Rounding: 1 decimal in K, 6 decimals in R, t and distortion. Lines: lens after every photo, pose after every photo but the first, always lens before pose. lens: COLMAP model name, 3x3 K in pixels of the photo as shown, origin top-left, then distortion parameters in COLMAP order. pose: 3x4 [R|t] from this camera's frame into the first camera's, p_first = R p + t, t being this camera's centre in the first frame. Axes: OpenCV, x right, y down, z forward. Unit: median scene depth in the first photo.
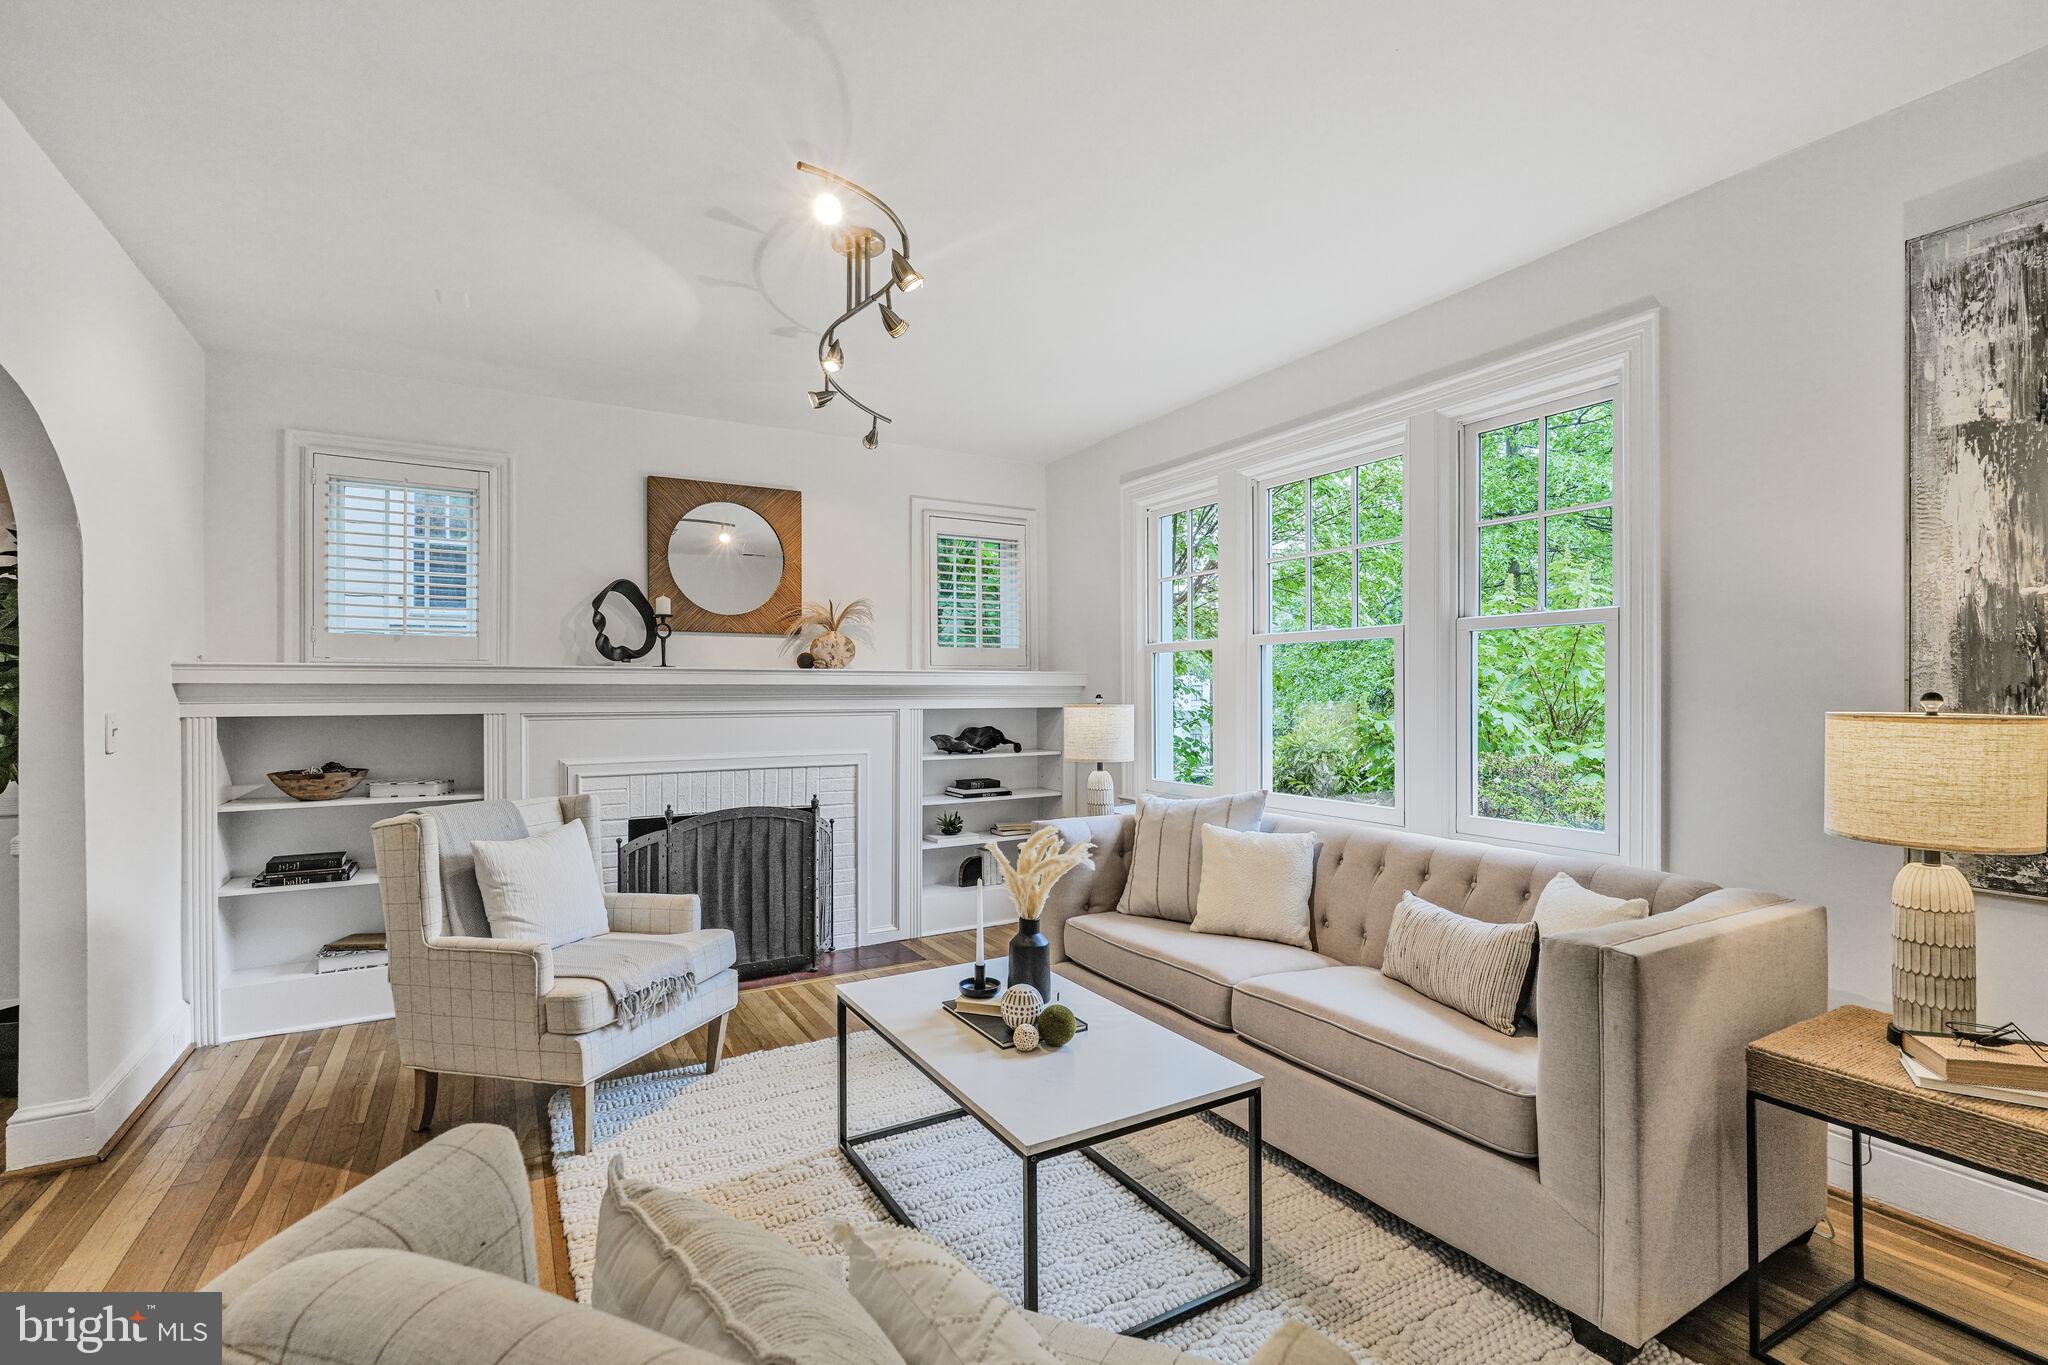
lens RADIAL K [[901.4, 0, 1017.2], [0, 901.4, 695.2], [0, 0, 1]] dist [0.001311, -0.000159]
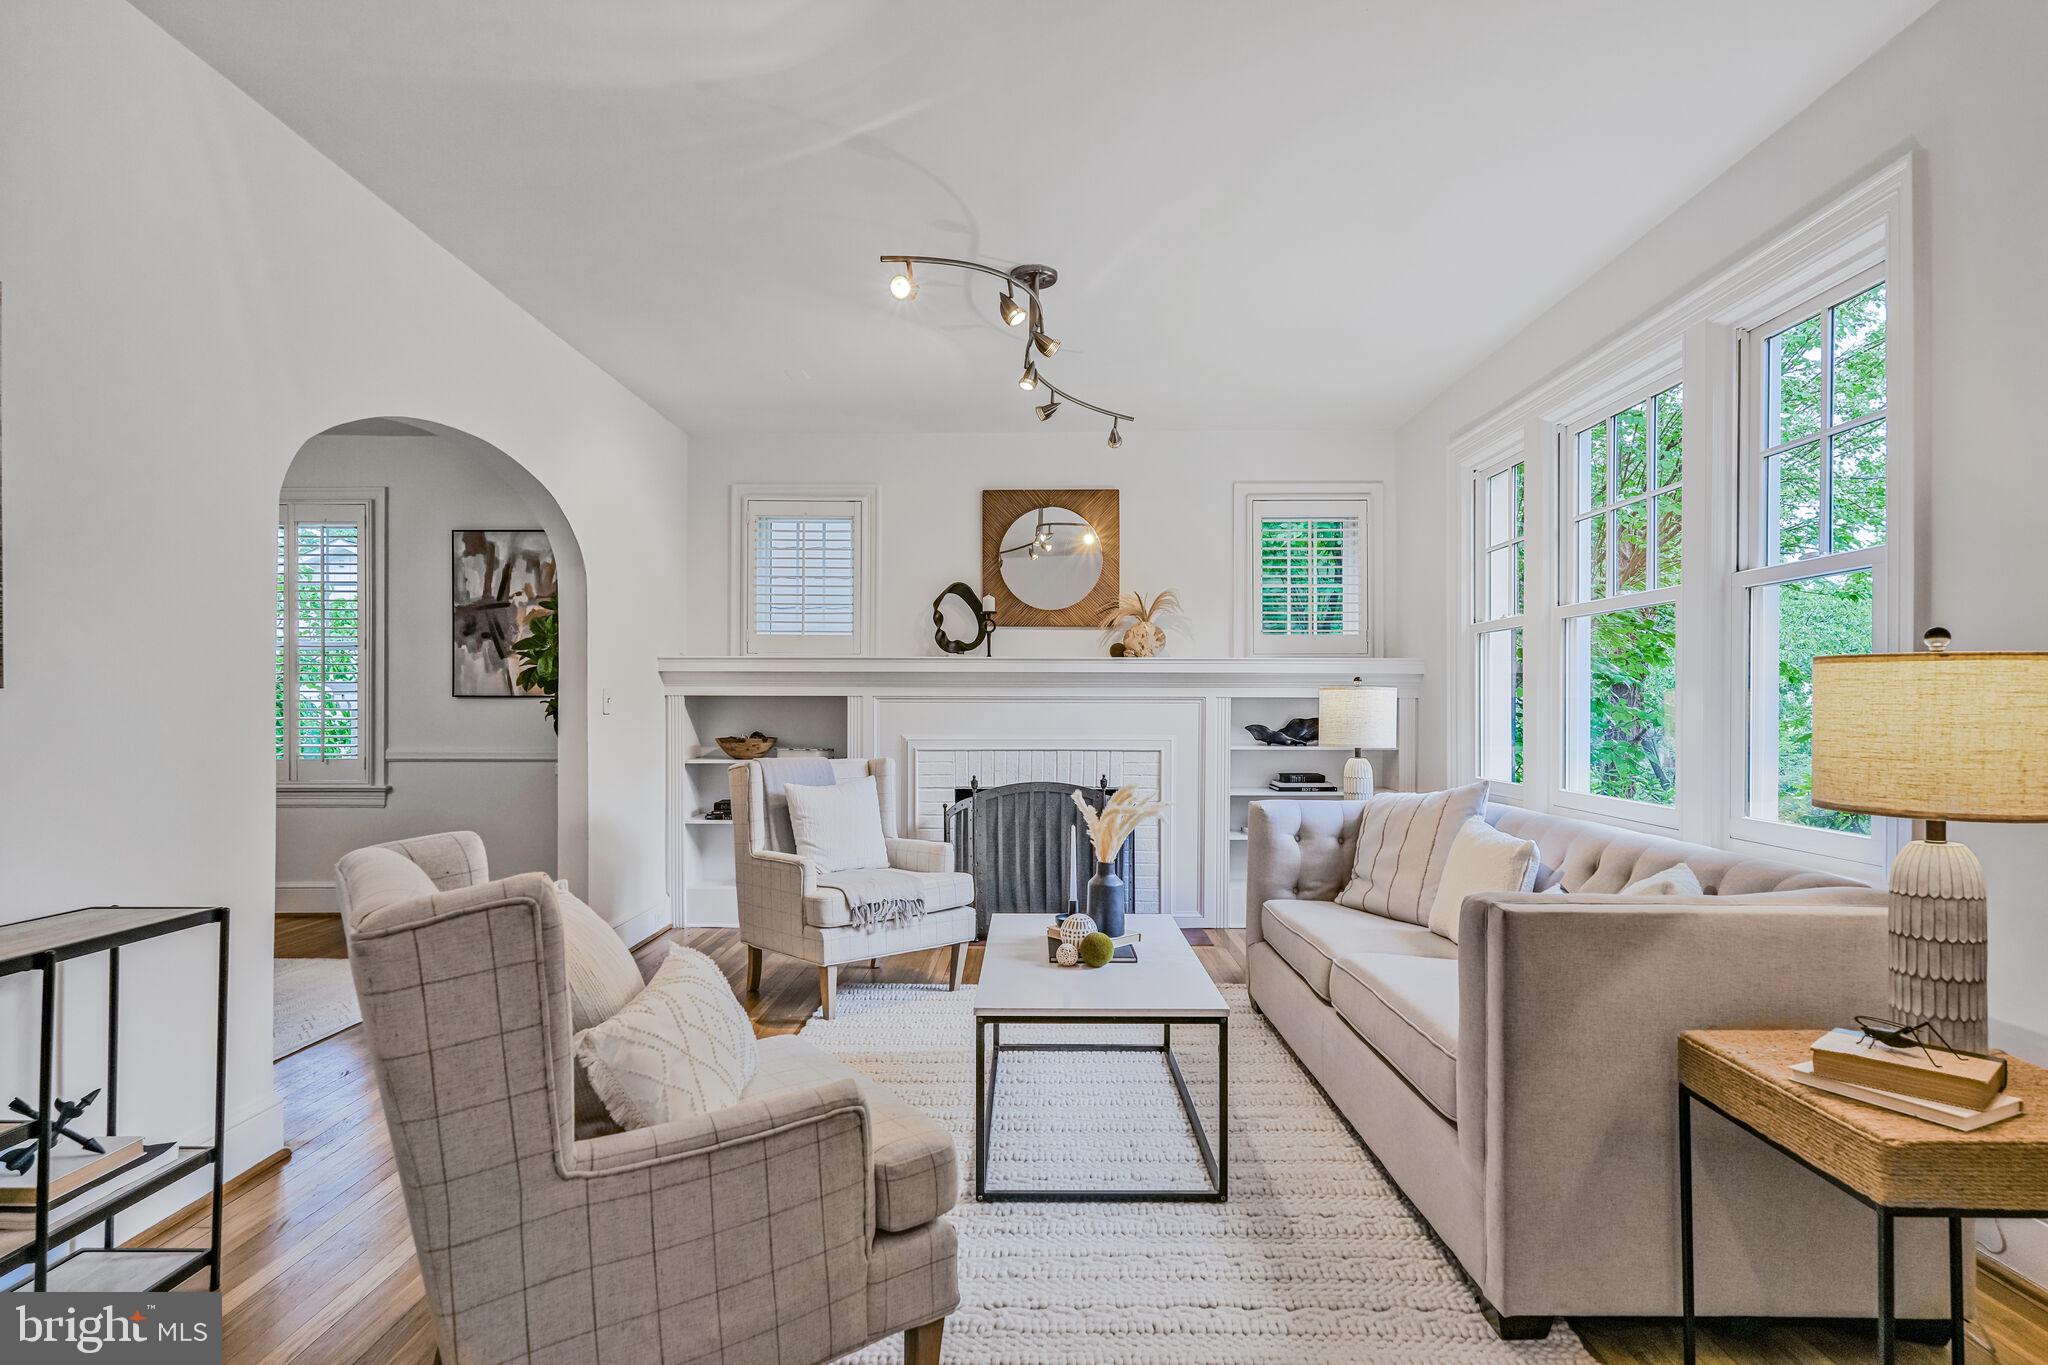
lens RADIAL K [[1007.4, 0, 1031.8], [0, 1007.4, 703.3], [0, 0, 1]] dist [-0.001638, 0.000991]
pose [[0.864384, 0.005231, -0.502804, 0.333375], [-0.006453, 0.999979, -0.000691, 0.030463], [0.502790, 0.003842, 0.864400, -0.078215]]
